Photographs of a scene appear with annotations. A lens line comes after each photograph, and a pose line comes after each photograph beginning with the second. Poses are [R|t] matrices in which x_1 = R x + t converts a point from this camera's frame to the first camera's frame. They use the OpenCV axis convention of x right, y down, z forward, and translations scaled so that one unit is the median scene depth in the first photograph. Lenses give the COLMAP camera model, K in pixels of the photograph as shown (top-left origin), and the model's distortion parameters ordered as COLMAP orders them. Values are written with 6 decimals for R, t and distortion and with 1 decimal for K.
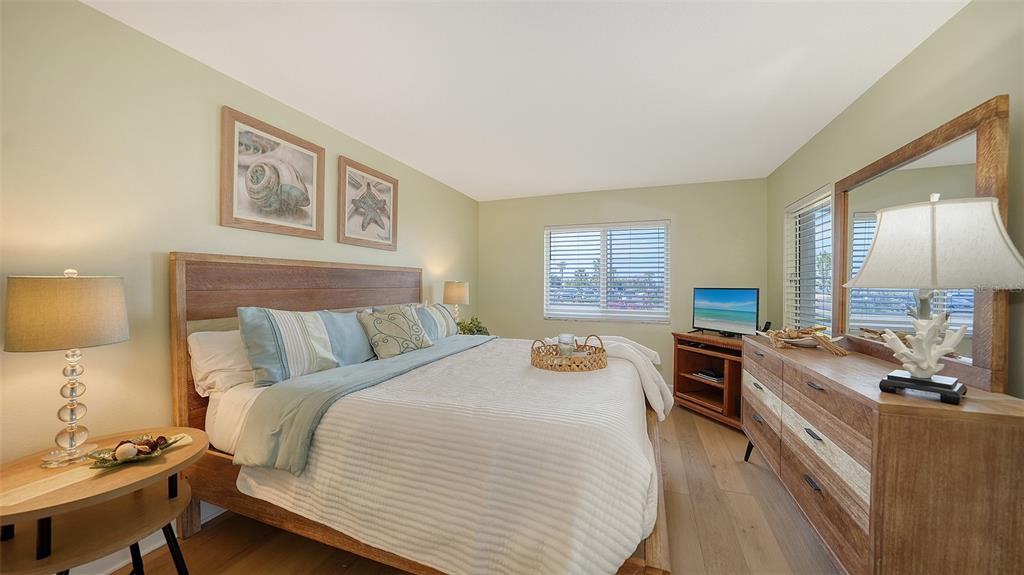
lens RADIAL K [[363.7, 0, 508.3], [0, 363.7, 285.2], [0, 0, 1]] dist [-0.011248, 0.000082]
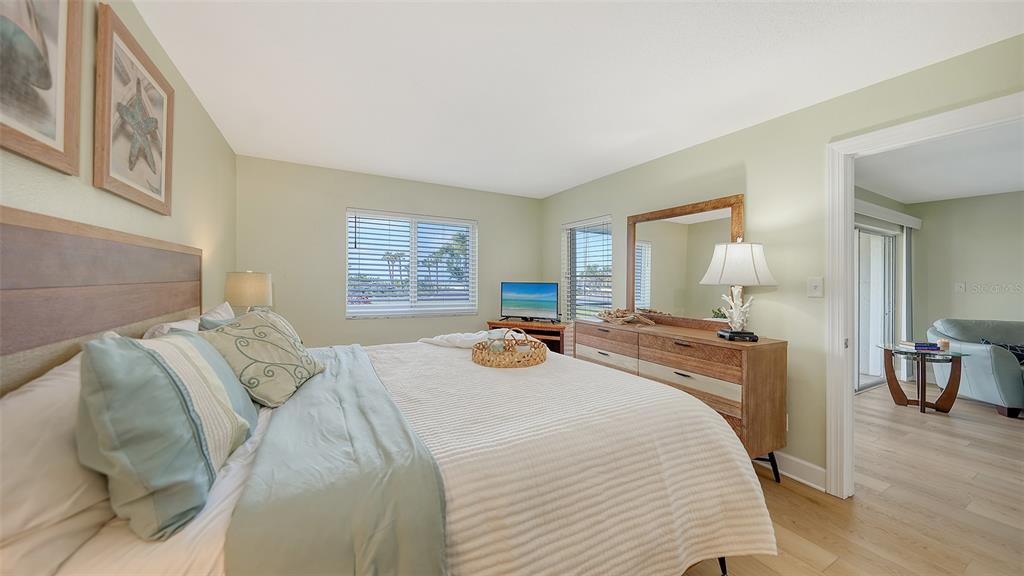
lens RADIAL K [[363.7, 0, 514.6], [0, 363.7, 281.9], [0, 0, 1]] dist [-0.011248, 0.000082]
pose [[0.637445, 0.003213, 0.770489, -0.516374], [-0.013984, 0.999875, 0.007400, -0.004891], [-0.770369, -0.015491, 0.637410, 0.306870]]
